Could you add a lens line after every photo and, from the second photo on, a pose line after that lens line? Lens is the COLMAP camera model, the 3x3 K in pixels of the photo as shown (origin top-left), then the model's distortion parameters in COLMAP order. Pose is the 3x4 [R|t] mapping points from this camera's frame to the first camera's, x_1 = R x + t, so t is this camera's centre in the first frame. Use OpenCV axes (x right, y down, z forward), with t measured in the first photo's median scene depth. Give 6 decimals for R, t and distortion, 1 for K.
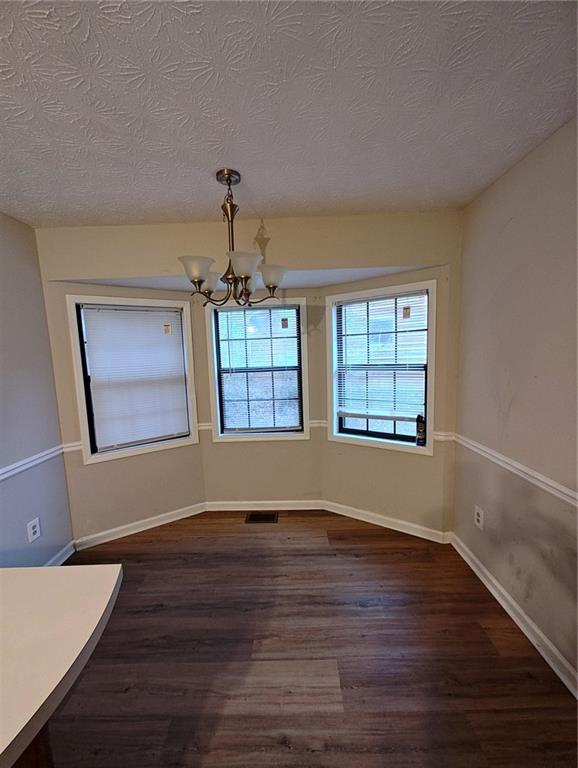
lens RADIAL K [[312.1, 0, 287.6], [0, 312.1, 382.8], [0, 0, 1]] dist [0.002148, -0.004026]
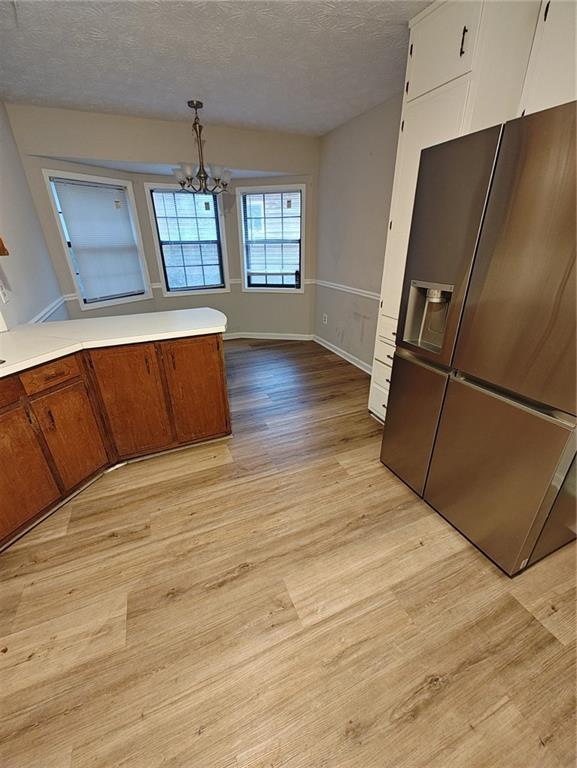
lens RADIAL K [[312.6, 0, 285.5], [0, 312.6, 372.7], [0, 0, 1]] dist [0.013086, 0.000060]
pose [[0.908175, -0.143200, 0.393334, -0.359276], [0.021038, 0.954091, 0.298776, 0.109512], [-0.418062, -0.263066, 0.869495, -0.574485]]
